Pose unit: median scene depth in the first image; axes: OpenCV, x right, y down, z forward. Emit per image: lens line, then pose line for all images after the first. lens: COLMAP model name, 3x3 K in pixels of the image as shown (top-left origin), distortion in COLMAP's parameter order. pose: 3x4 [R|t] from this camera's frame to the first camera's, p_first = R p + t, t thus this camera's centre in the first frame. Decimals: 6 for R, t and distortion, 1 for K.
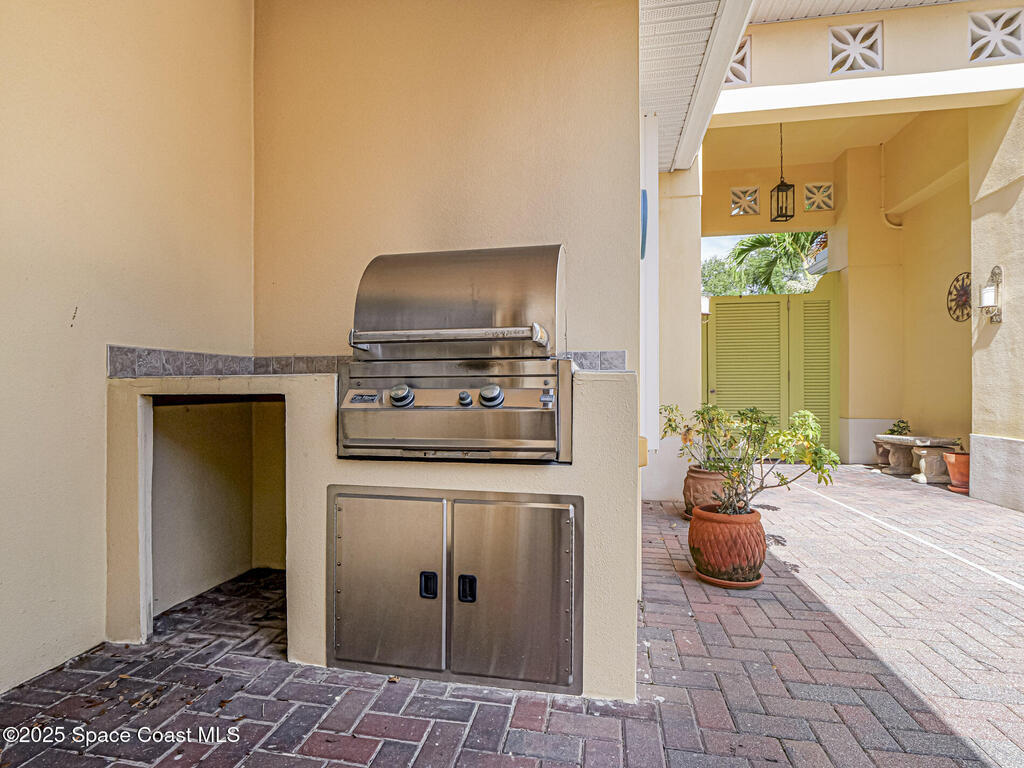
lens RADIAL K [[526.0, 0, 511.3], [0, 526.0, 385.0], [0, 0, 1]] dist [-0.011529, 0.001473]
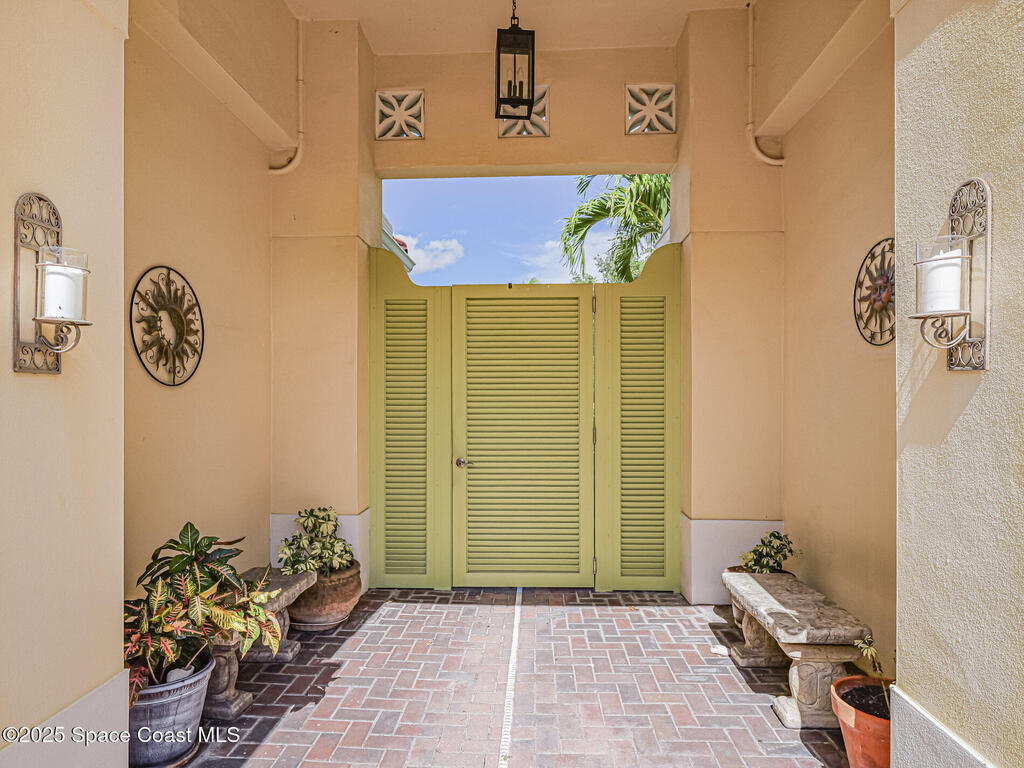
lens RADIAL K [[590.3, 0, 510.2], [0, 590.3, 389.8], [0, 0, 1]] dist [-0.006685, -0.003203]
pose [[0.991541, 0.002662, 0.129767, 0.463750], [-0.002422, 0.999995, -0.002008, -0.079169], [-0.129771, 0.001676, 0.991543, 0.518035]]
